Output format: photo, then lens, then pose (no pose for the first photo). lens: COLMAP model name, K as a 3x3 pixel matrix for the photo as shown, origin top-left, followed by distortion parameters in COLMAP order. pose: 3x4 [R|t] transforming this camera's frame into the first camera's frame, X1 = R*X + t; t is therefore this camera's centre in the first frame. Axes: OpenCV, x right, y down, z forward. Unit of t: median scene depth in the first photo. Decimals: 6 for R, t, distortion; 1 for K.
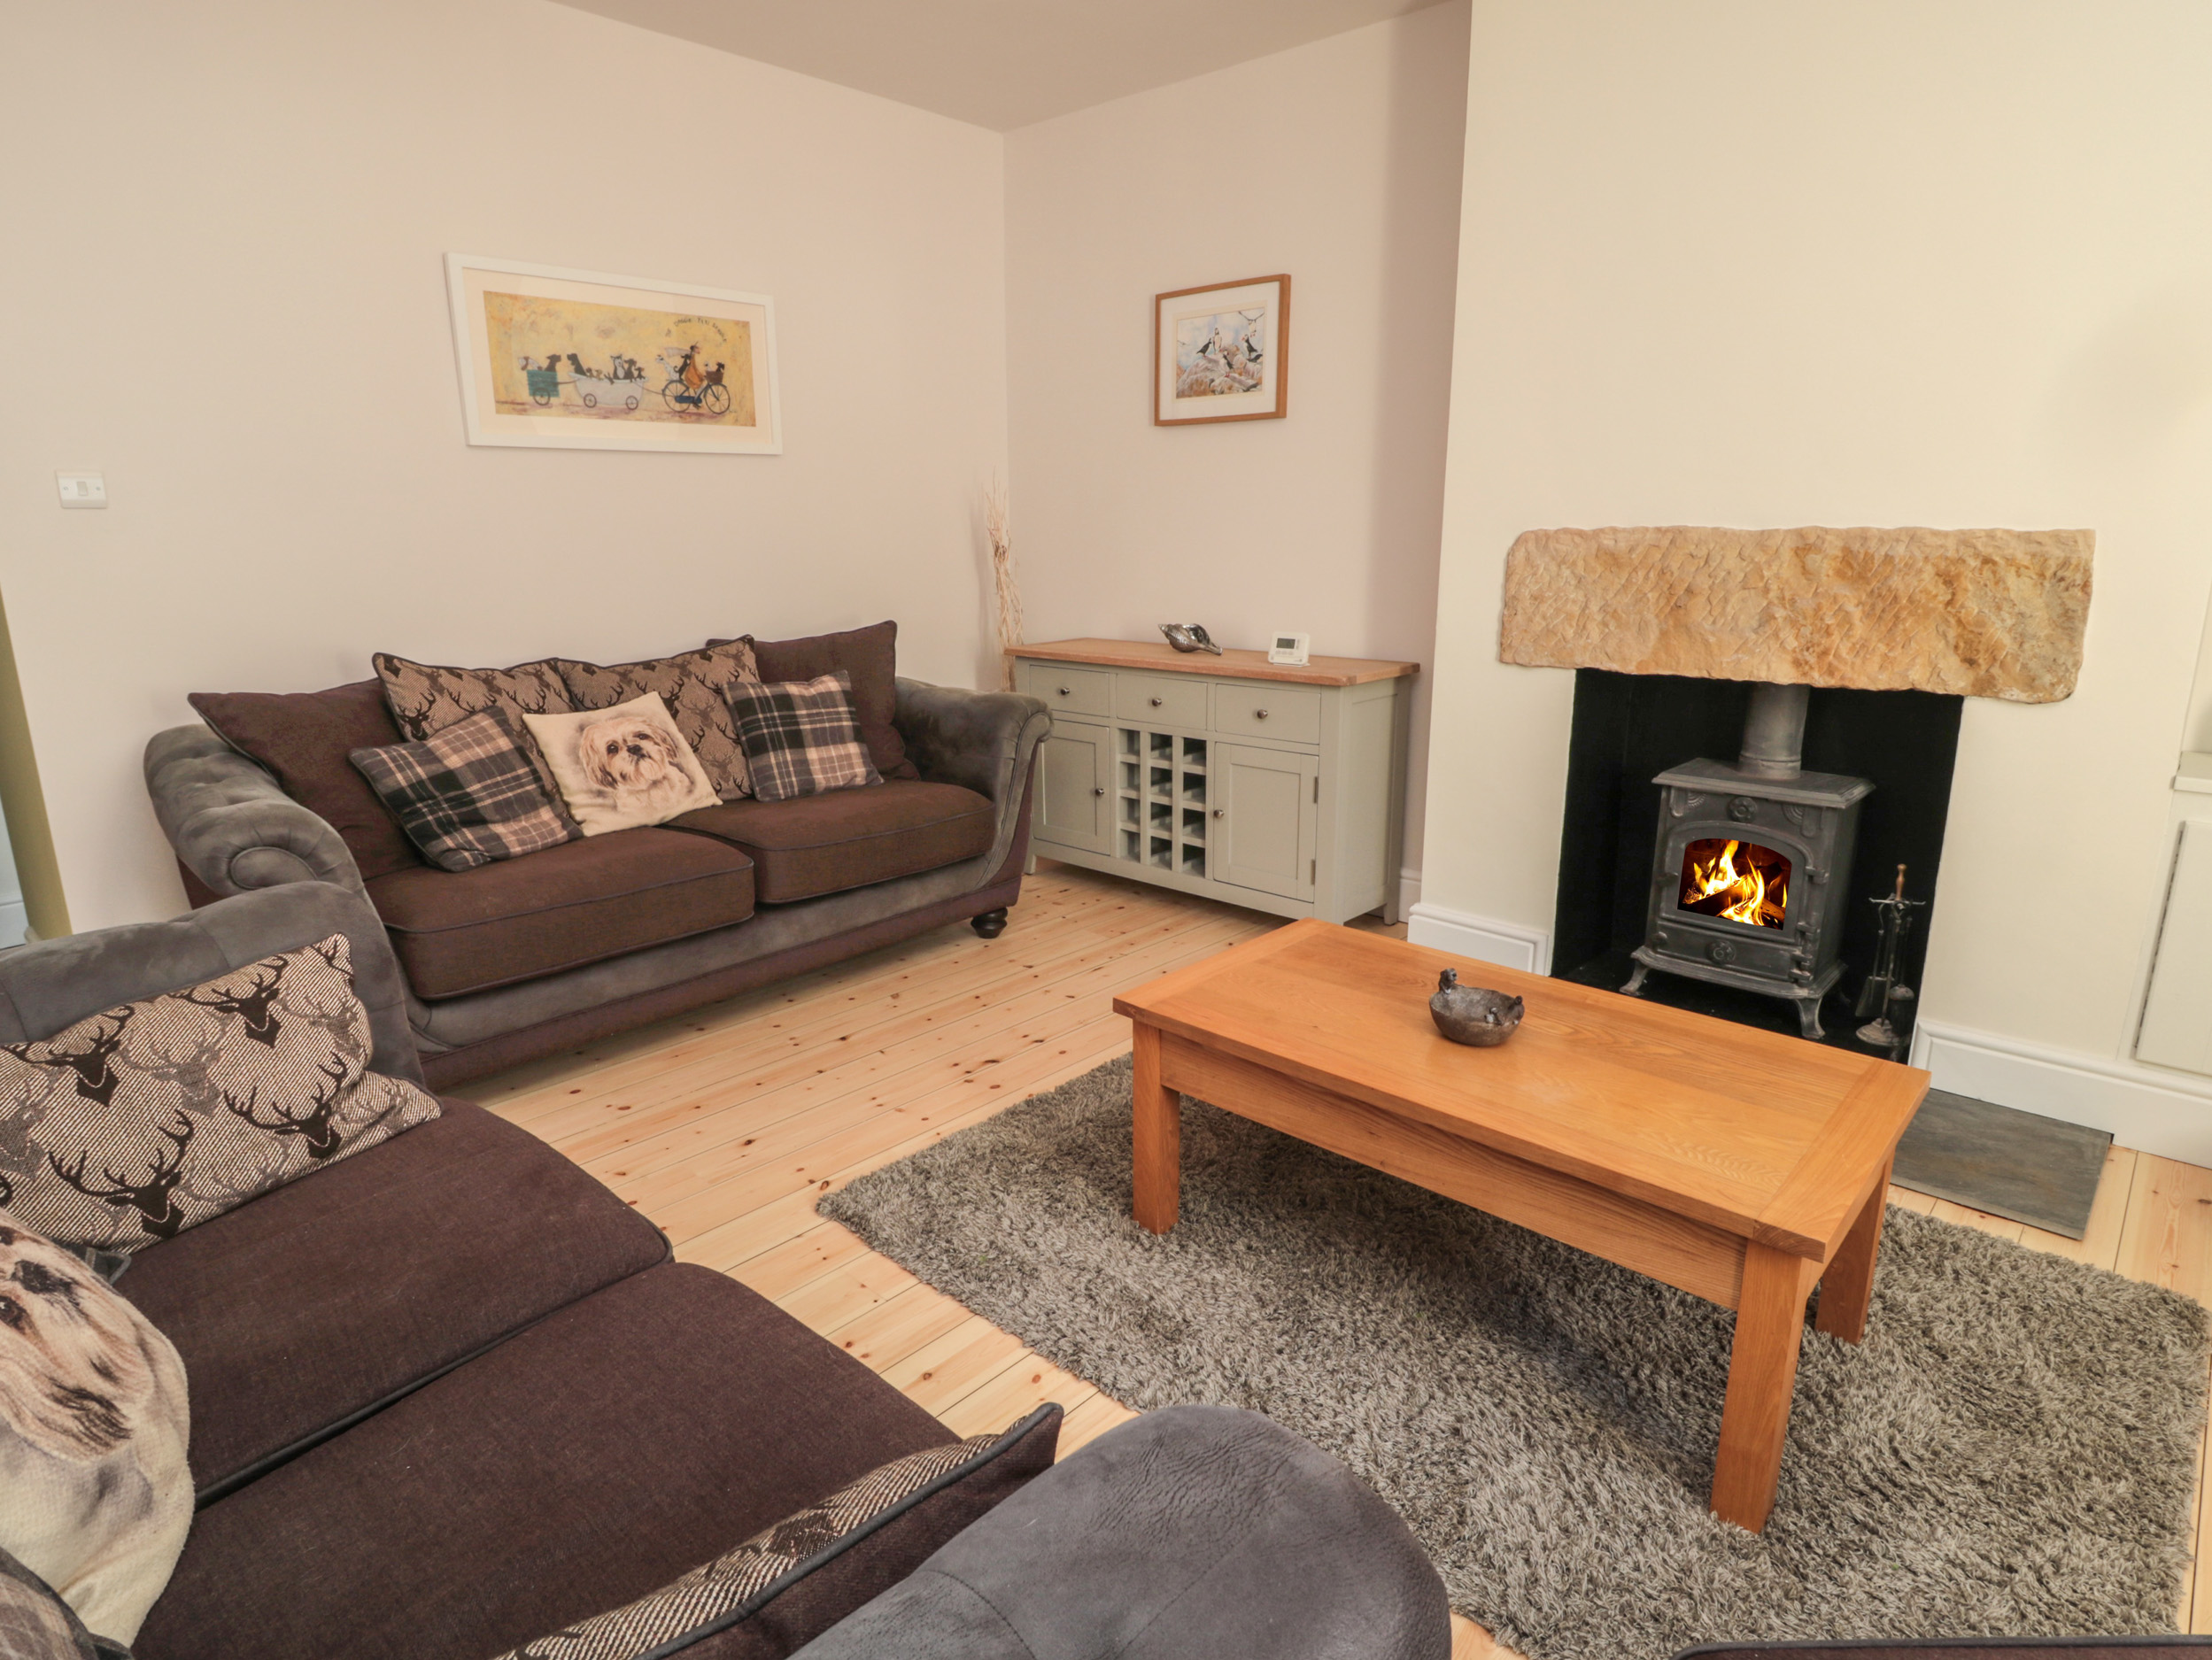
lens RADIAL K [[1225.3, 0, 1106.0], [0, 1225.3, 830.0], [0, 0, 1]] dist [-0.003232, -0.000720]
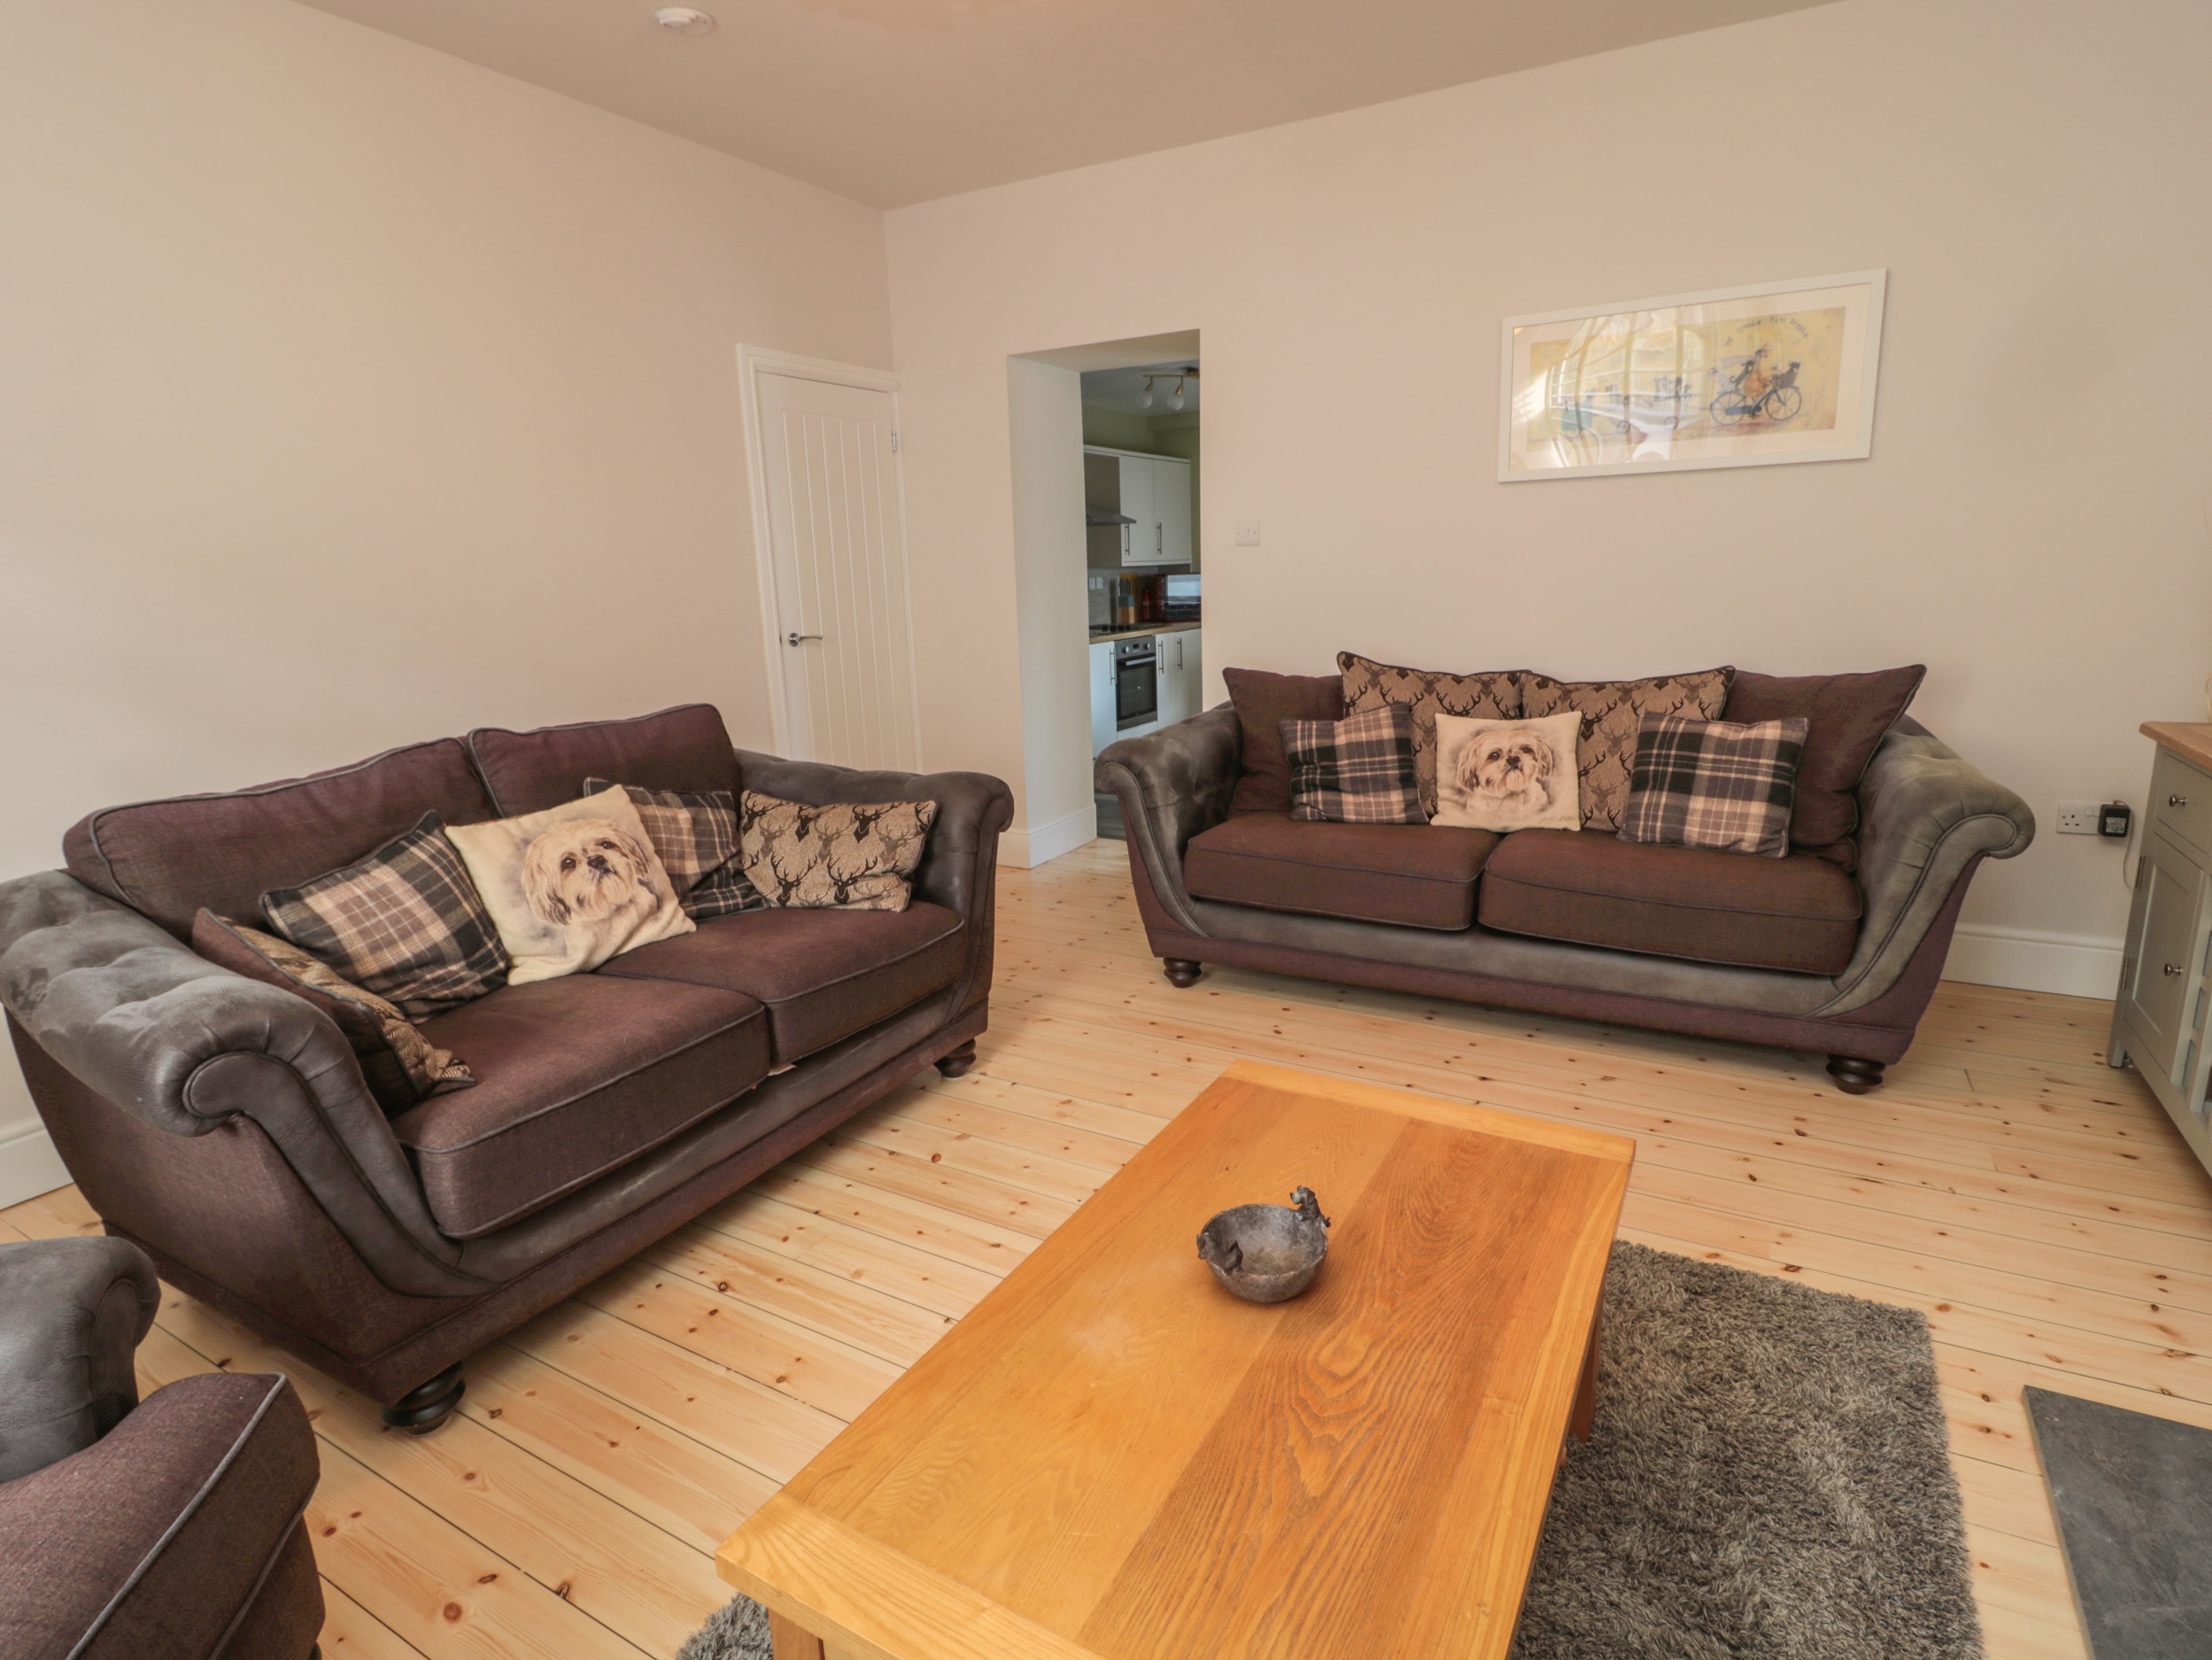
lens RADIAL K [[1160.3, 0, 1106.0], [0, 1160.3, 830.0], [0, 0, 1]] dist [-0.007483, -0.000919]
pose [[0.218073, 0.217643, -0.951355, 0.481265], [-0.209392, 0.962549, 0.172207, -0.100620], [0.953205, 0.161652, 0.255479, 0.388957]]
